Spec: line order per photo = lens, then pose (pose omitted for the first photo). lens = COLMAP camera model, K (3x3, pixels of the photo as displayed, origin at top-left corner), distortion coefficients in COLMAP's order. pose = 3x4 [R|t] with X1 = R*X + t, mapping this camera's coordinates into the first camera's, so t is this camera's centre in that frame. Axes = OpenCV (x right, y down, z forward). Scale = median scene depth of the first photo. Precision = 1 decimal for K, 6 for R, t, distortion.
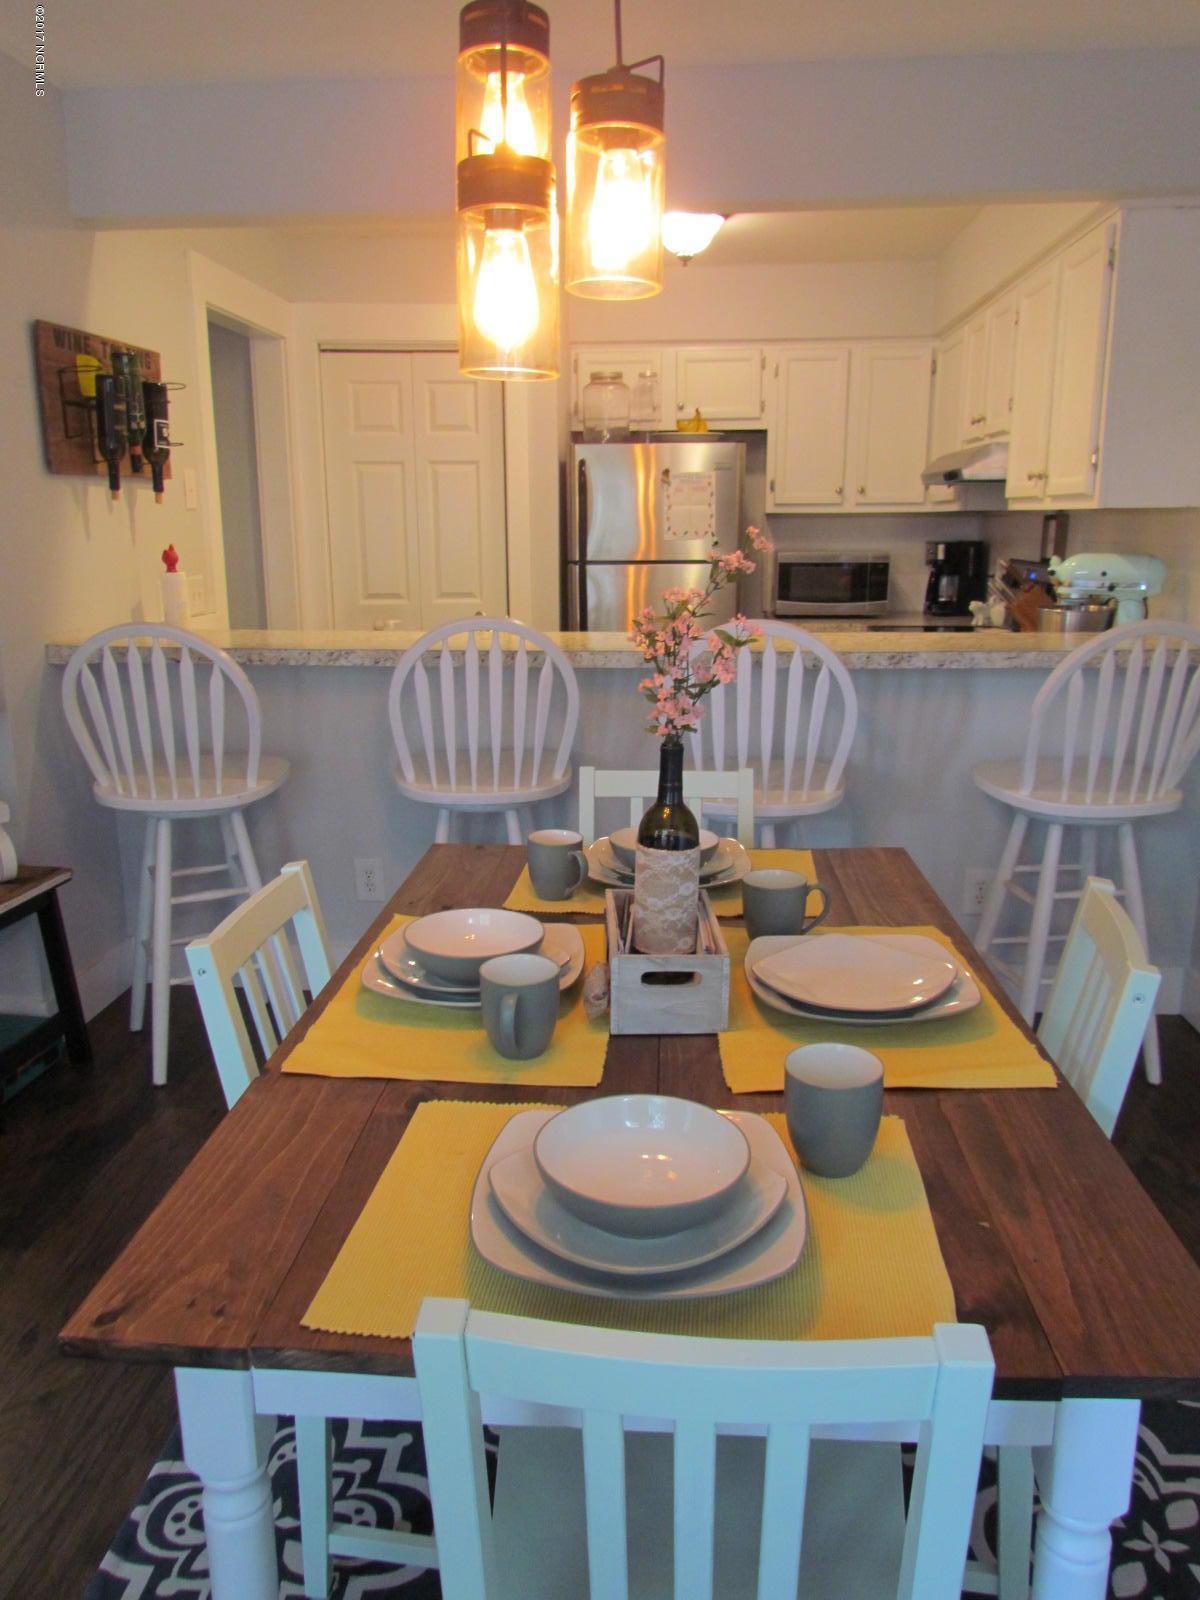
lens RADIAL K [[1141.5, 0, 598.5], [0, 1141.5, 795.3], [0, 0, 1]] dist [-0.022384, 0.010245]
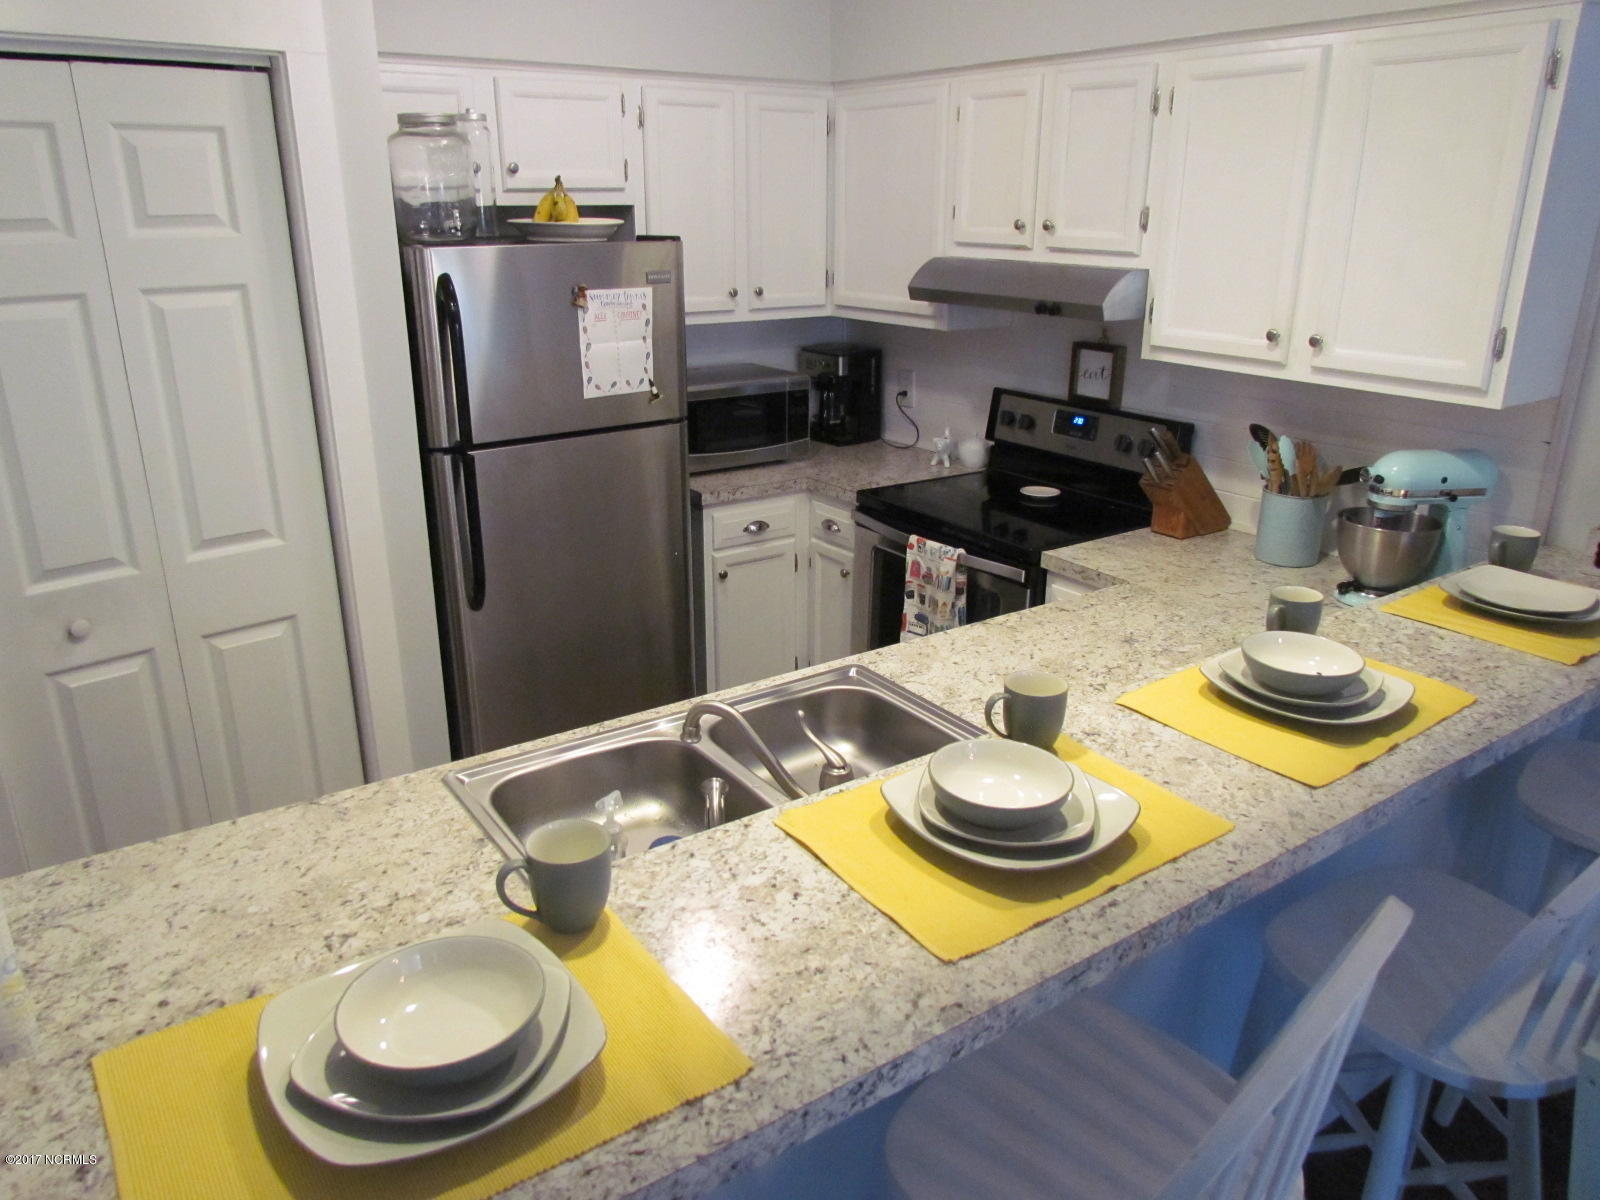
lens RADIAL K [[1141.5, 0, 803.0], [0, 1141.5, 595.6], [0, 0, 1]] dist [-0.022384, 0.010245]
pose [[0.763095, -0.203007, 0.613575, -0.256805], [0.143844, 0.978921, 0.144988, -0.193575], [-0.630076, -0.022381, 0.776211, 0.441935]]
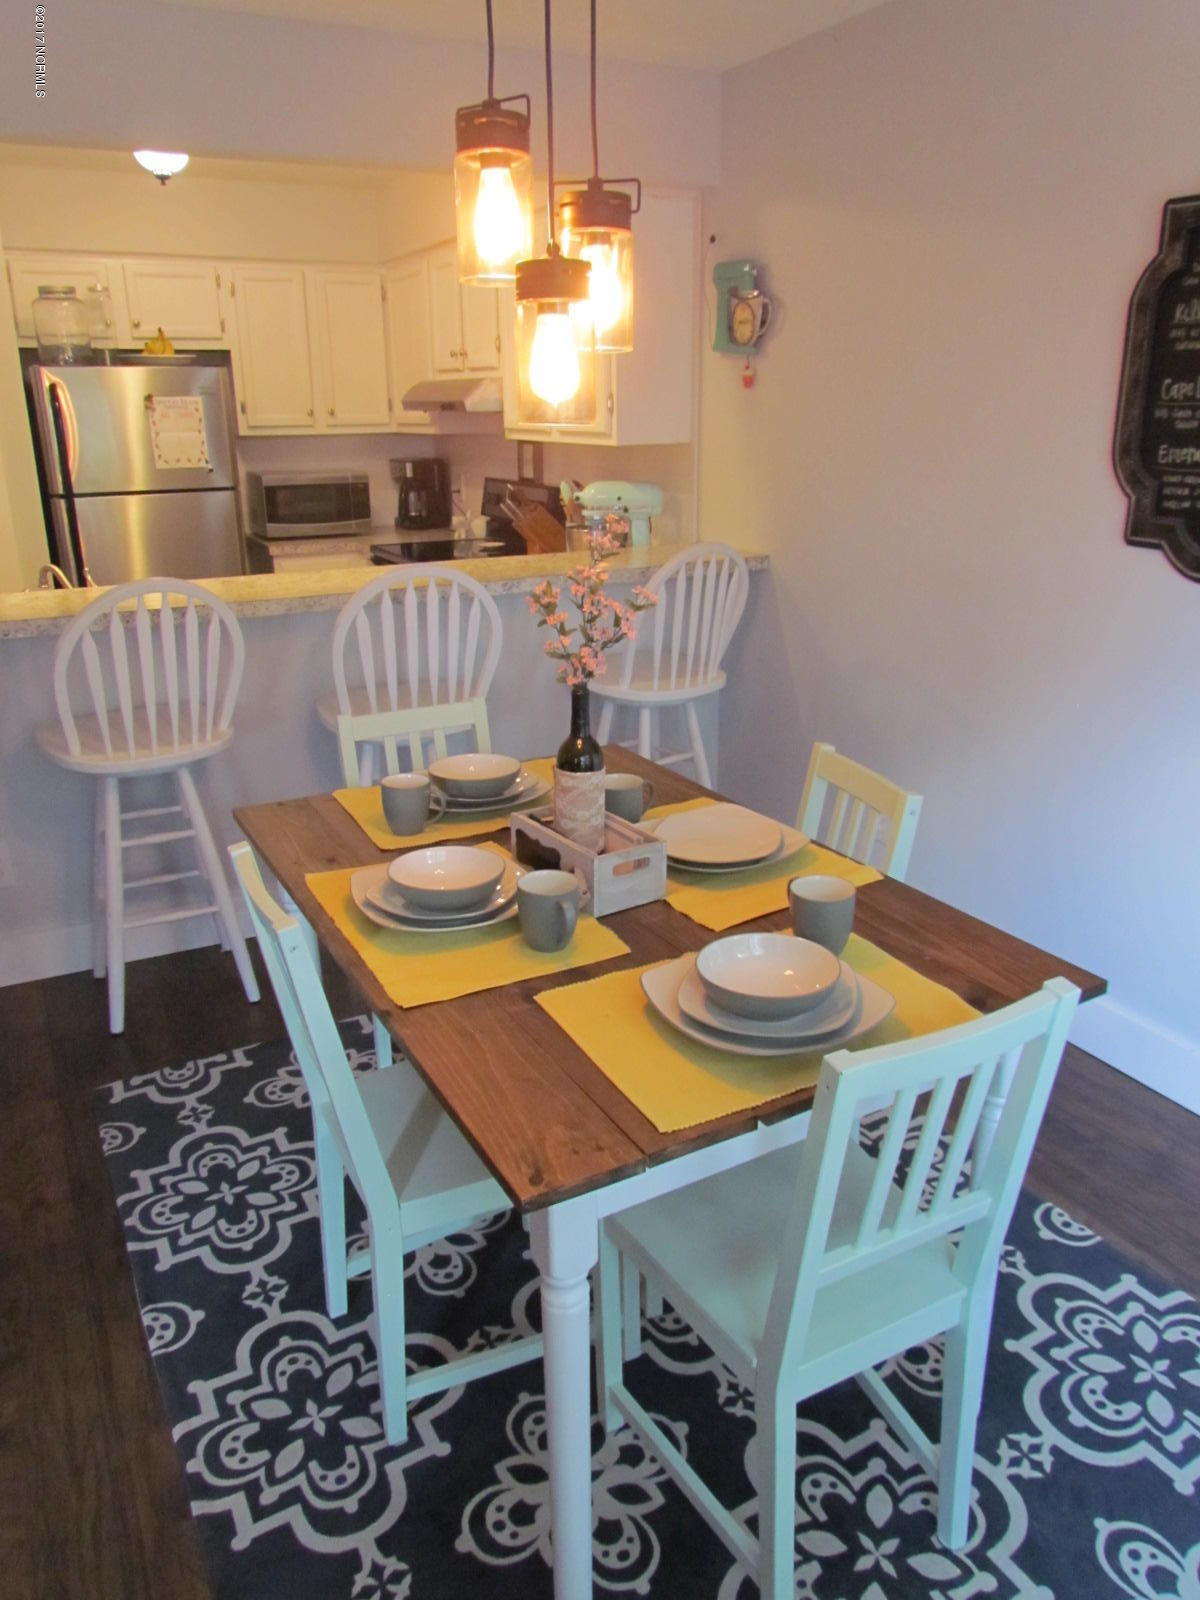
lens RADIAL K [[1141.5, 0, 600.4], [0, 1141.5, 795.4], [0, 0, 1]] dist [-0.022384, 0.010245]
pose [[0.840741, -0.175156, 0.512323, -0.169001], [0.128269, 0.983725, 0.125828, -0.024719], [-0.526025, -0.040074, 0.849525, -0.028638]]
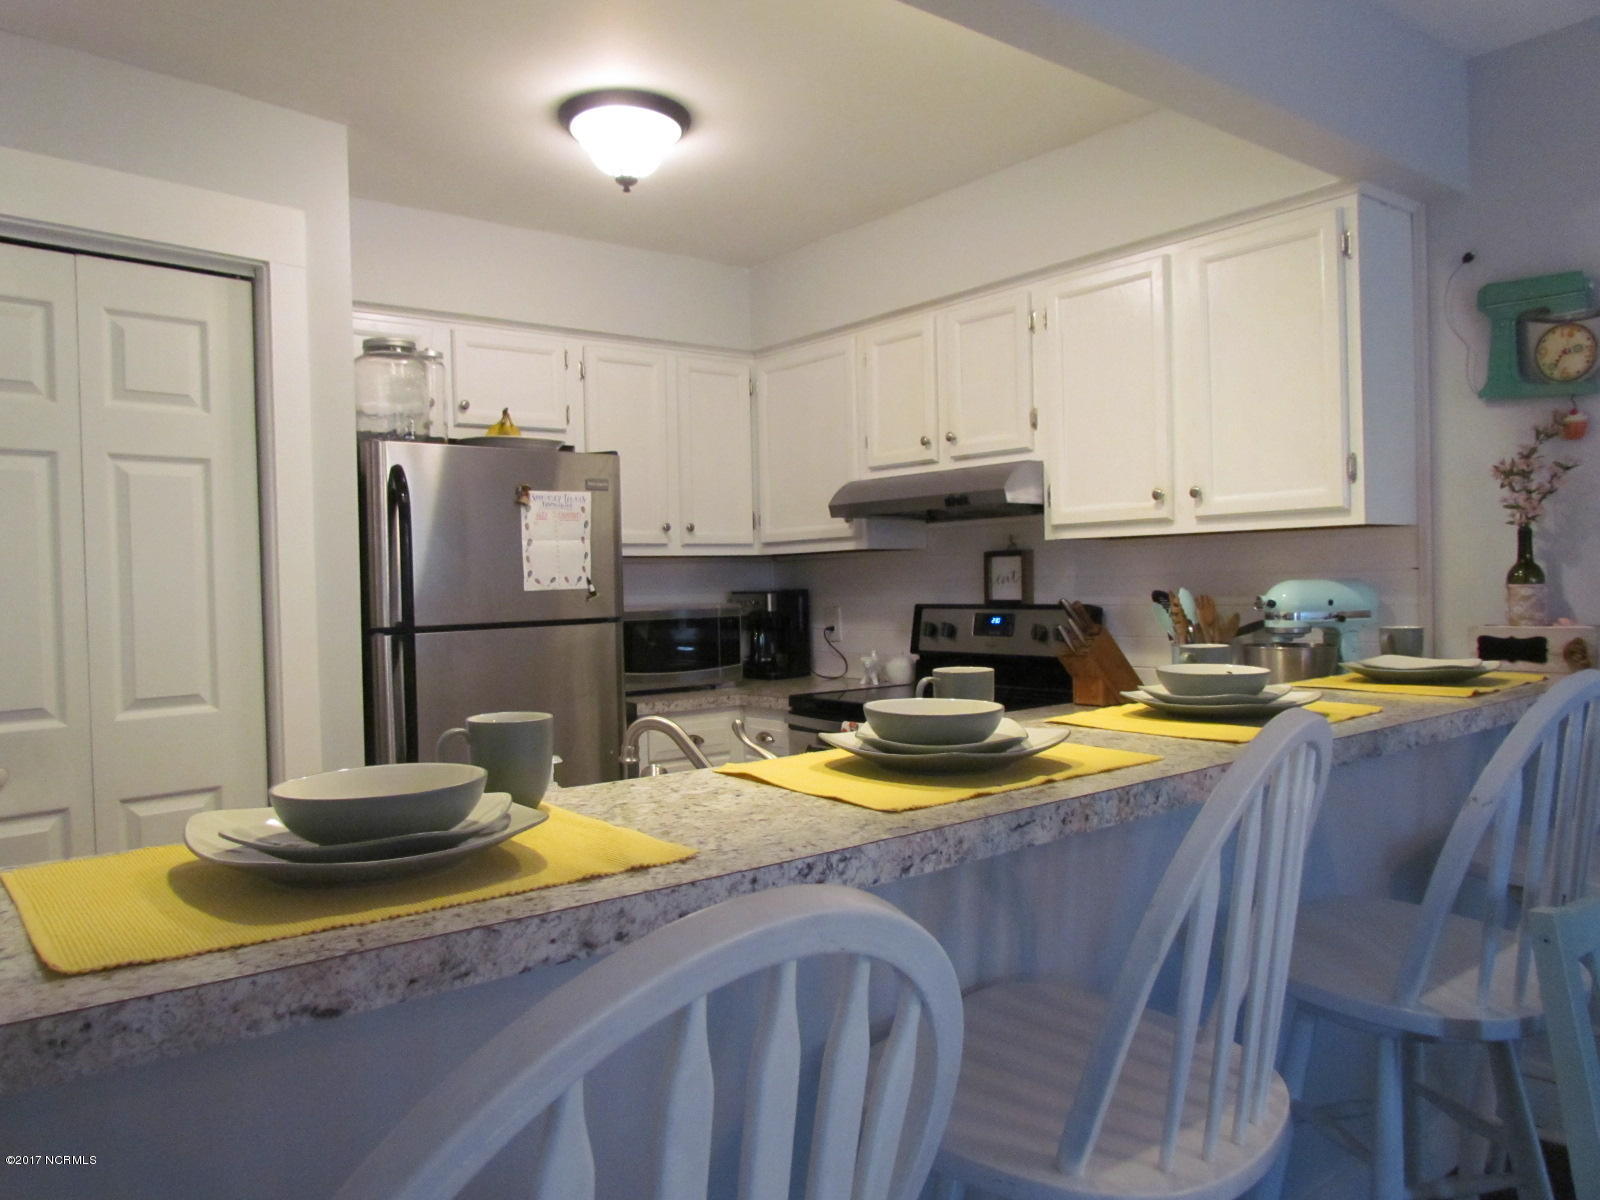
lens RADIAL K [[1141.5, 0, 803.6], [0, 1141.5, 600.4], [0, 0, 1]] dist [-0.022384, 0.010245]
pose [[0.720055, -0.022601, 0.693549, -0.281014], [0.181471, 0.970820, -0.156769, -0.088711], [-0.669769, 0.238741, 0.703145, 0.440100]]
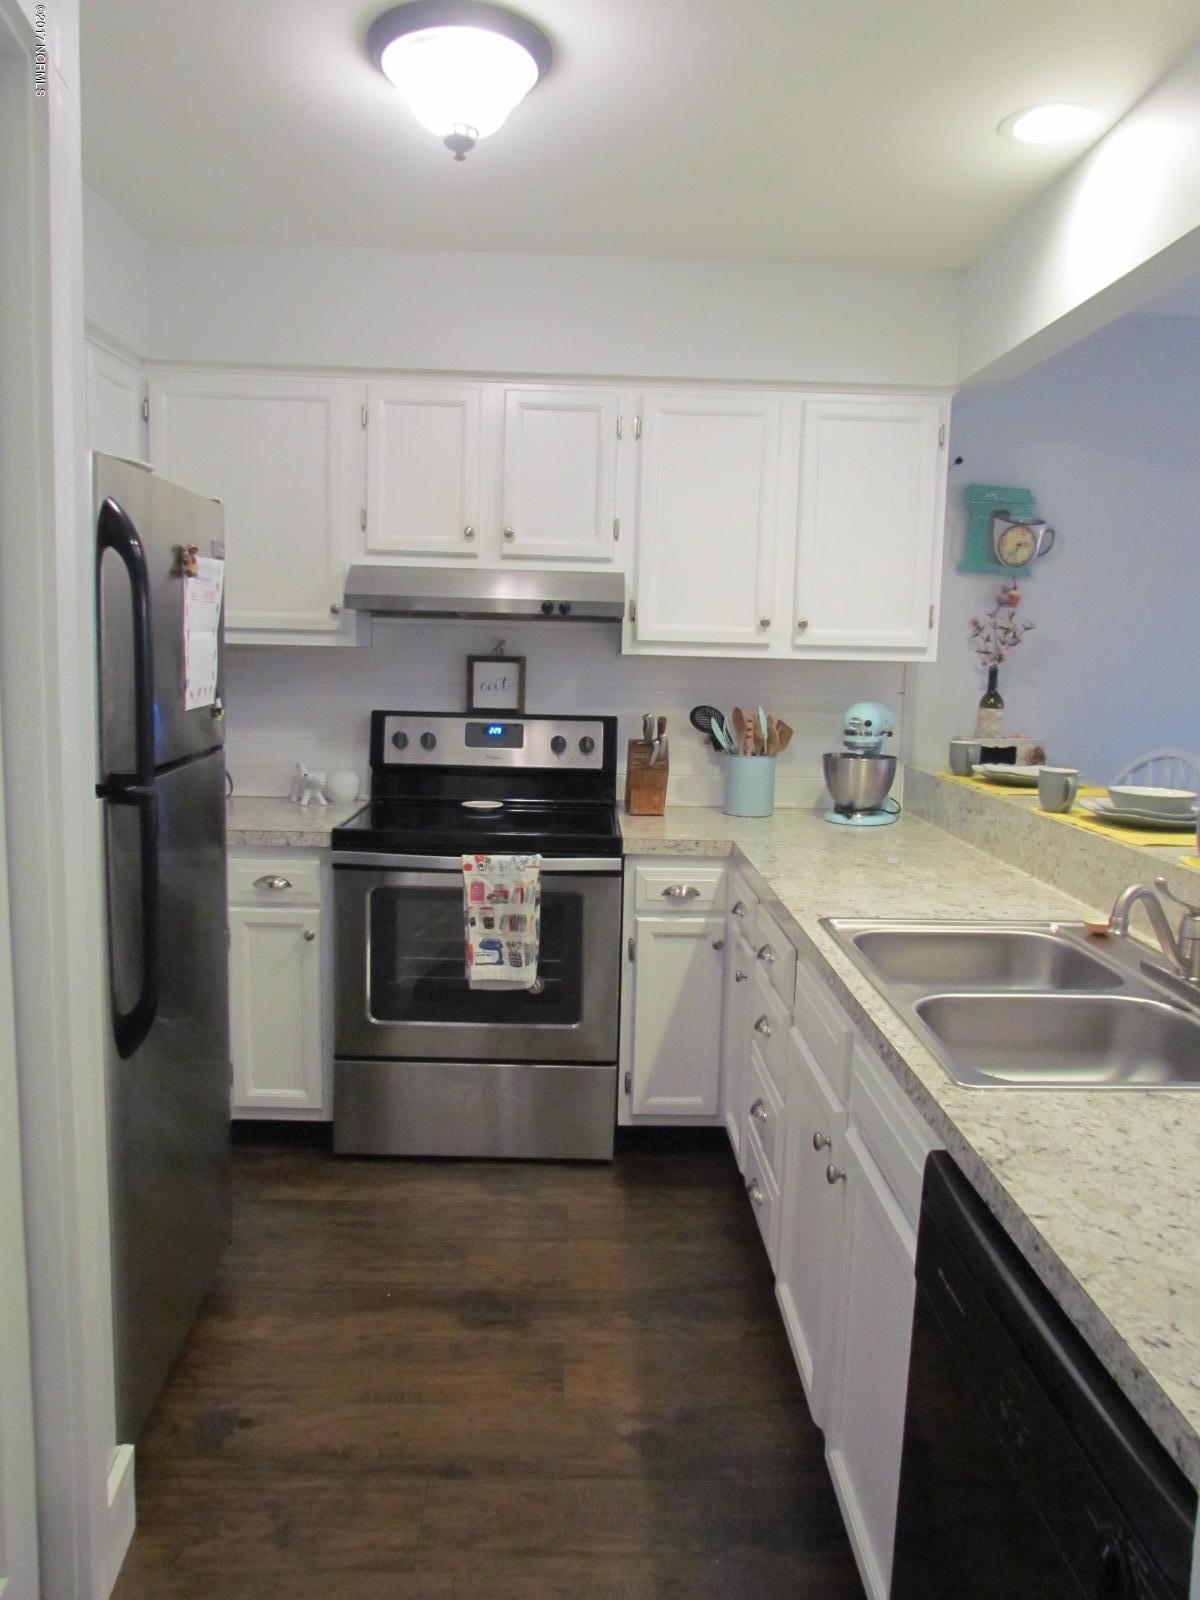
lens RADIAL K [[1141.5, 0, 603.5], [0, 1141.5, 791.8], [0, 0, 1]] dist [-0.022384, 0.010245]
pose [[-0.123072, -0.125045, 0.984488, -0.382890], [0.211487, 0.965937, 0.149127, -0.227845], [-0.969601, 0.226560, -0.092434, 0.903925]]
